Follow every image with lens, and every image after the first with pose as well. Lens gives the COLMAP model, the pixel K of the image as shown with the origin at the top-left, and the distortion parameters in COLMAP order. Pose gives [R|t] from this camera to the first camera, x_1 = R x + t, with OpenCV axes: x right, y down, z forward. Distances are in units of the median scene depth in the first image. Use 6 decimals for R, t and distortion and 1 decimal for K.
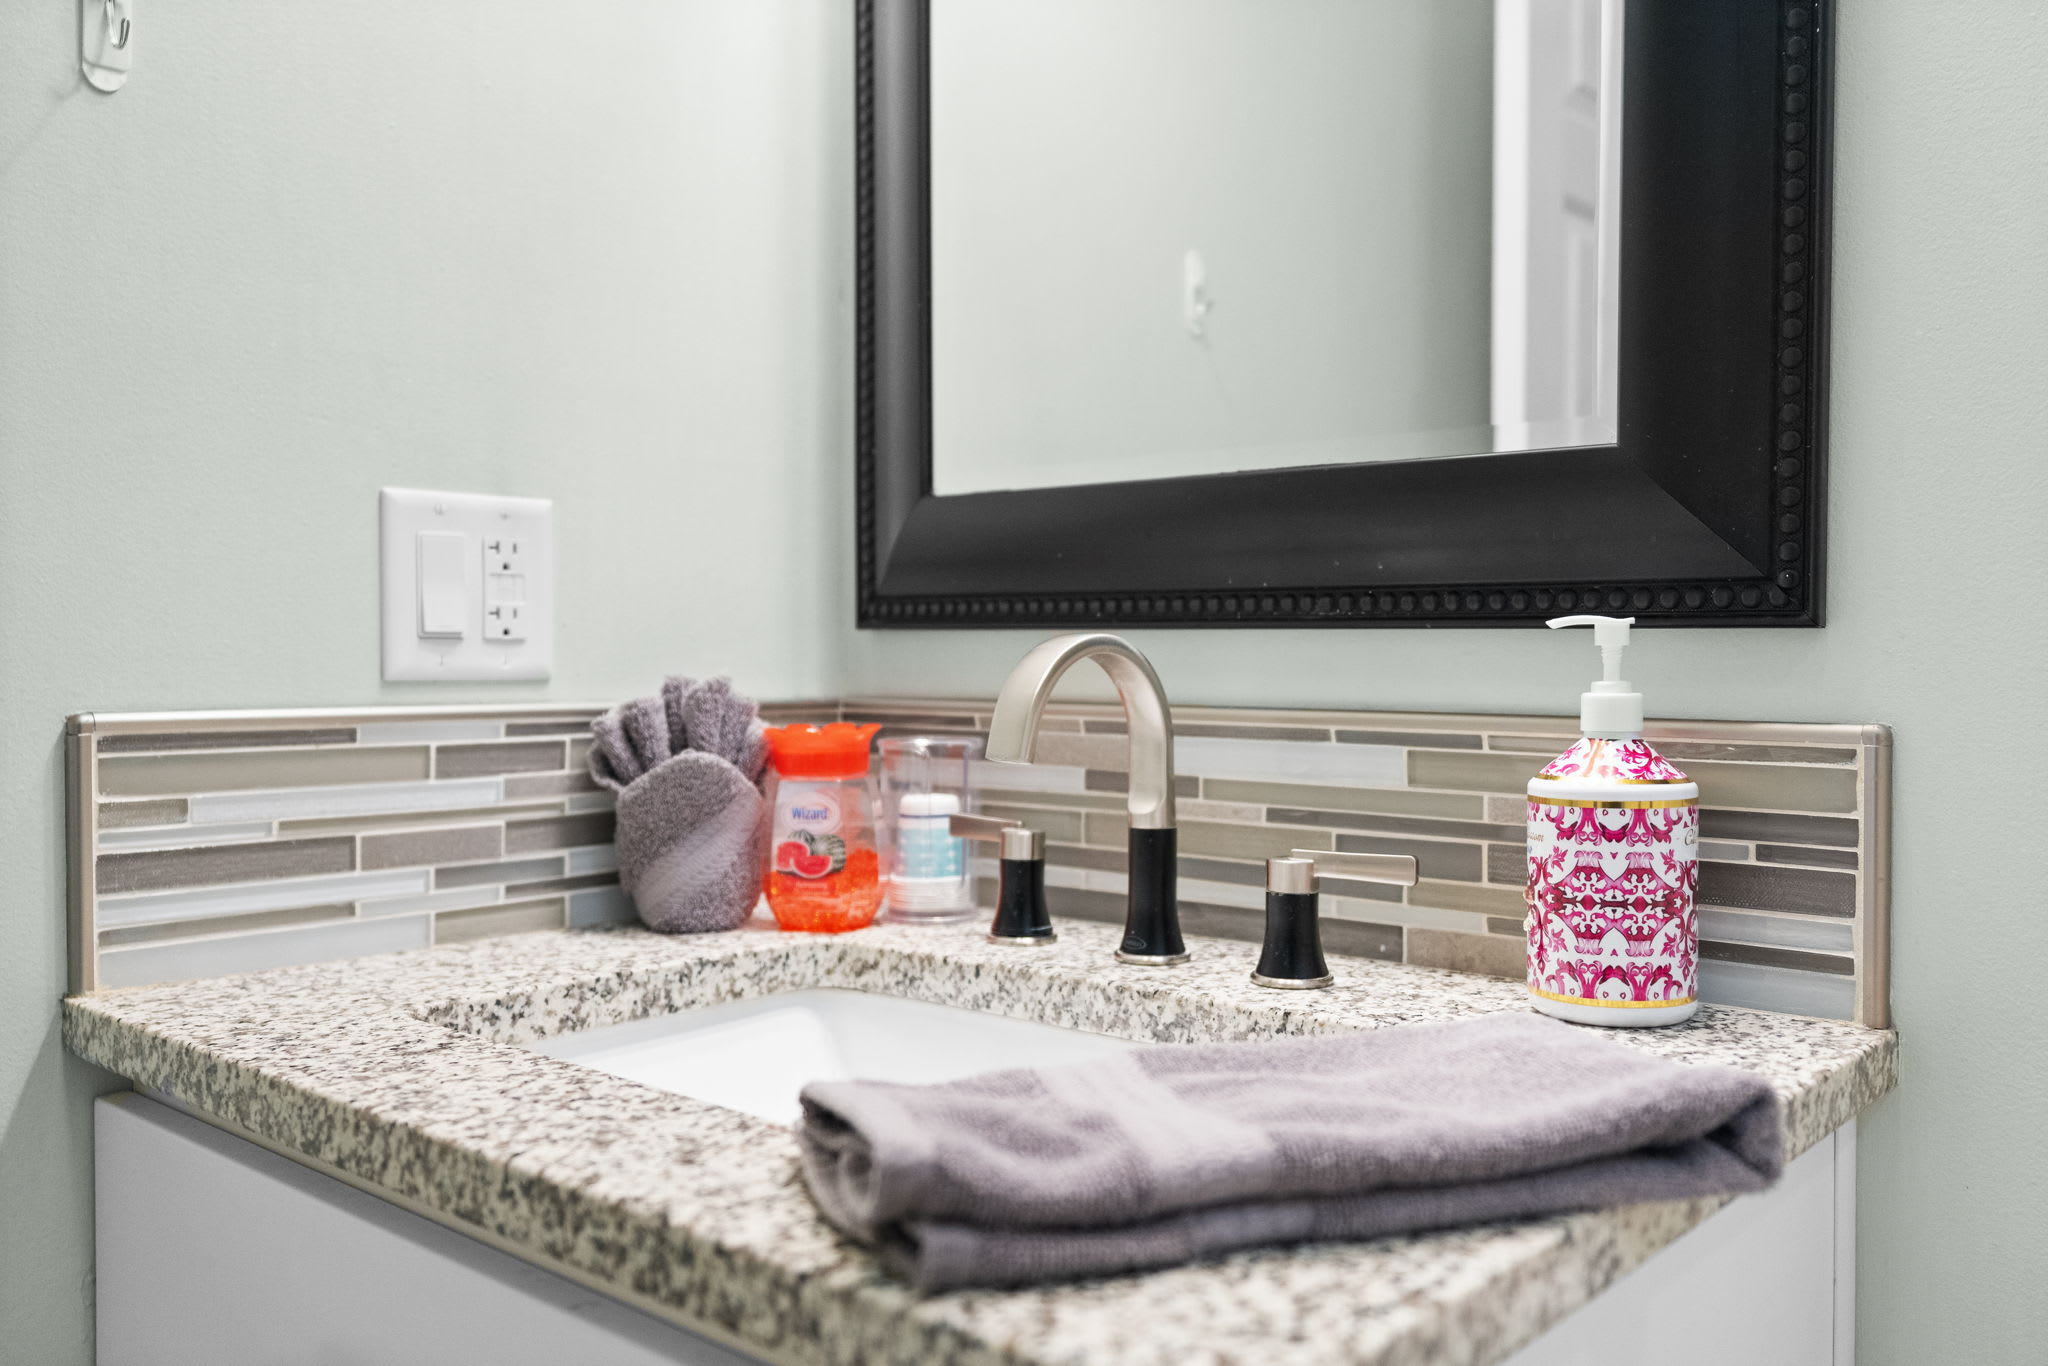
lens RADIAL K [[1706.3, 0, 1024.0], [0, 1706.3, 683.0], [0, 0, 1]] dist [0.005500, 0.004102]
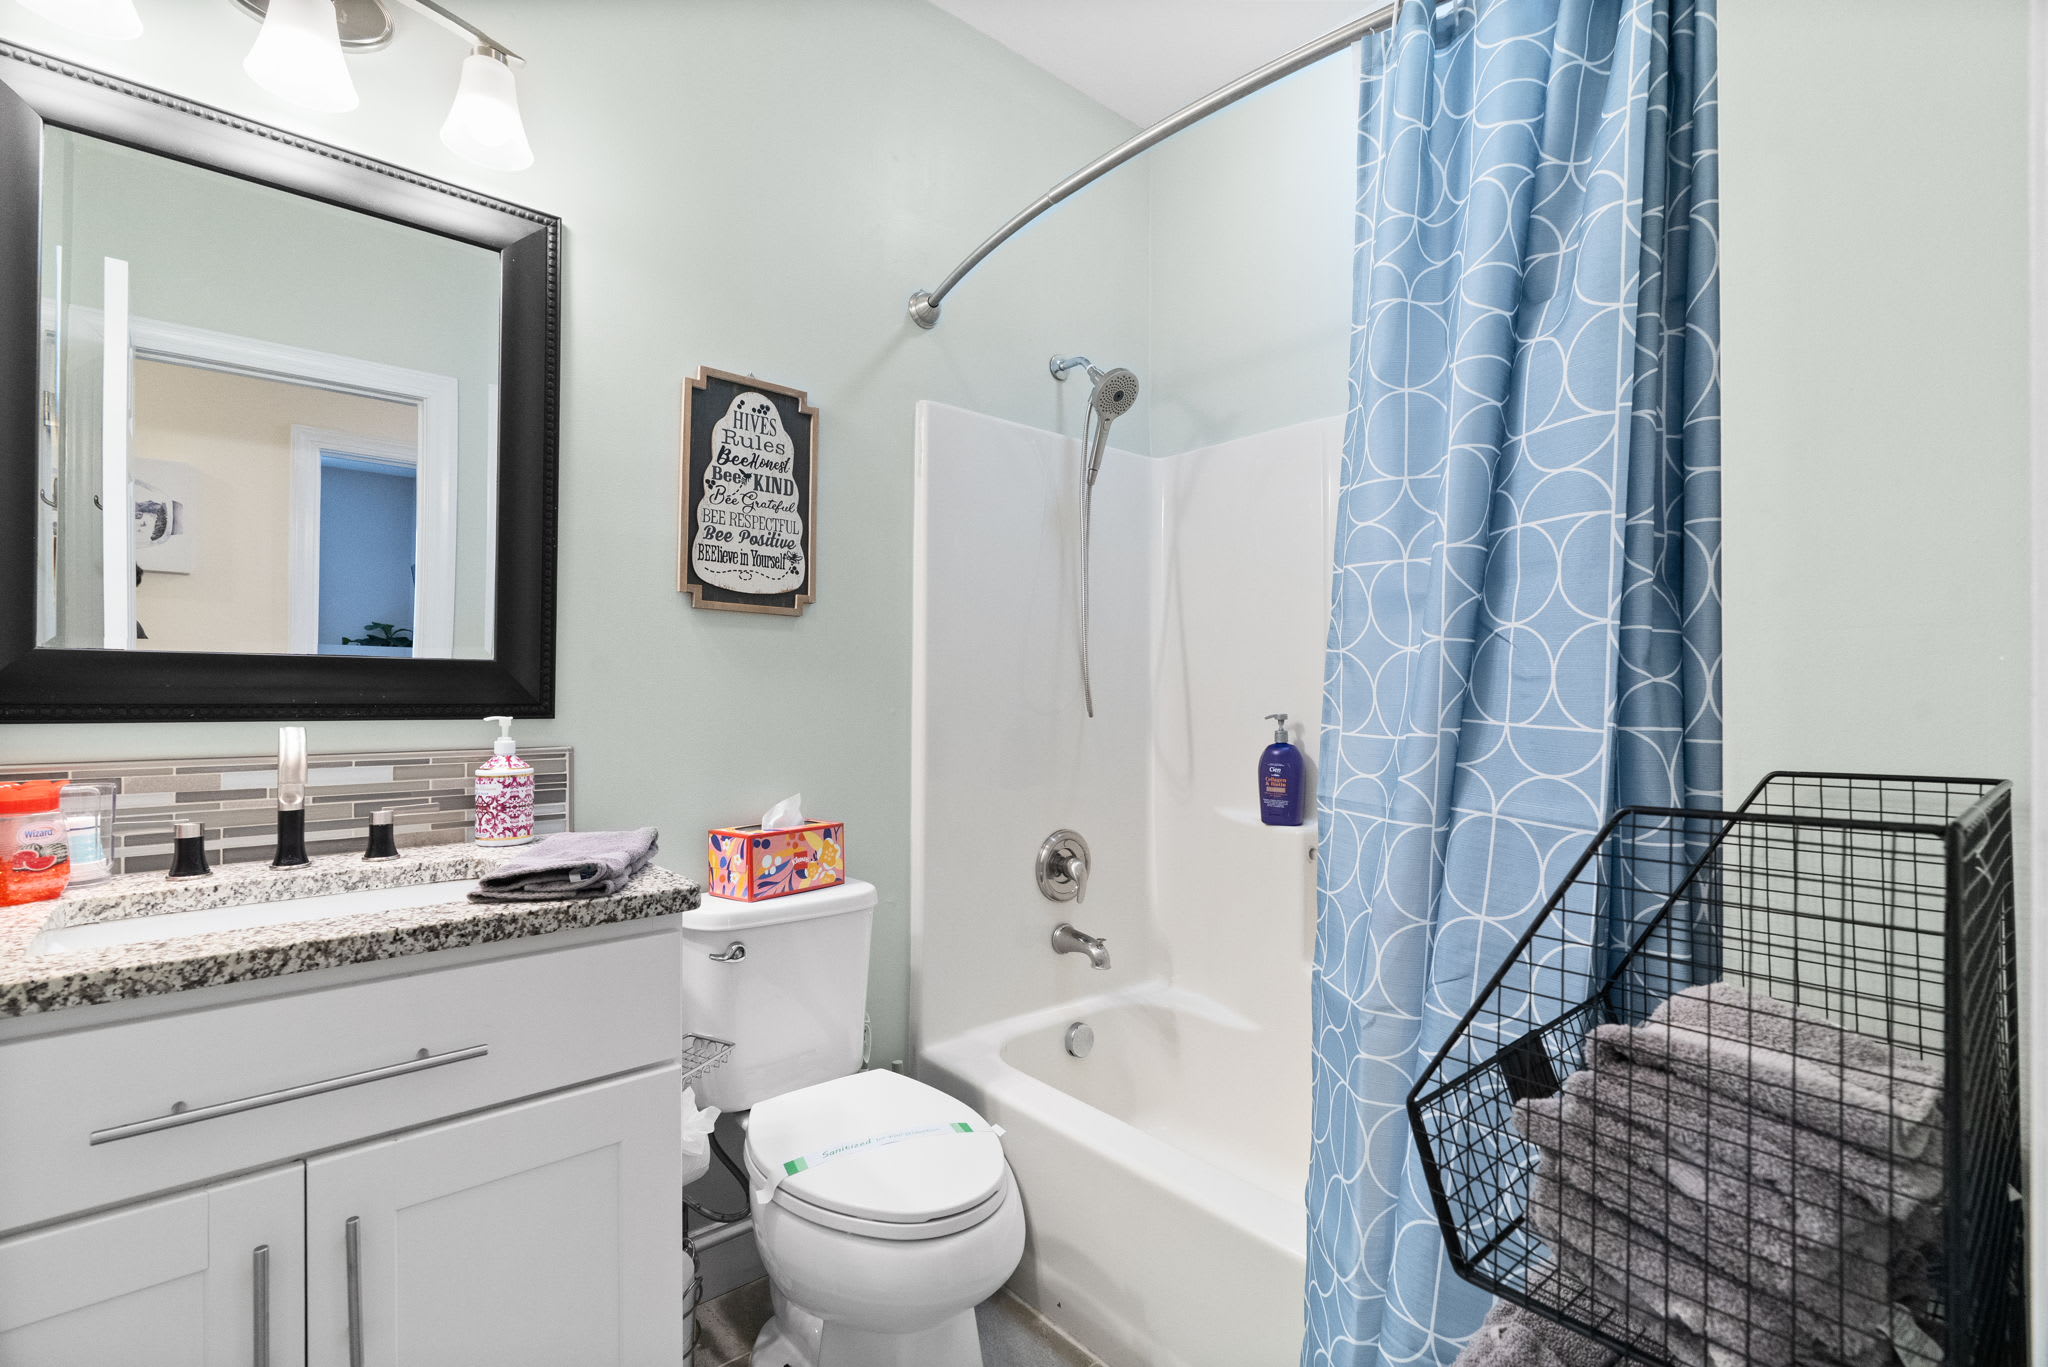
lens RADIAL K [[890.4, 0, 1024.0], [0, 890.4, 683.5], [0, 0, 1]] dist [0.000169, 0.000605]
pose [[0.130633, 0.011298, 0.991366, -1.088008], [0.016771, 0.999767, -0.013603, -0.057738], [-0.991289, 0.018404, 0.130413, -0.148728]]
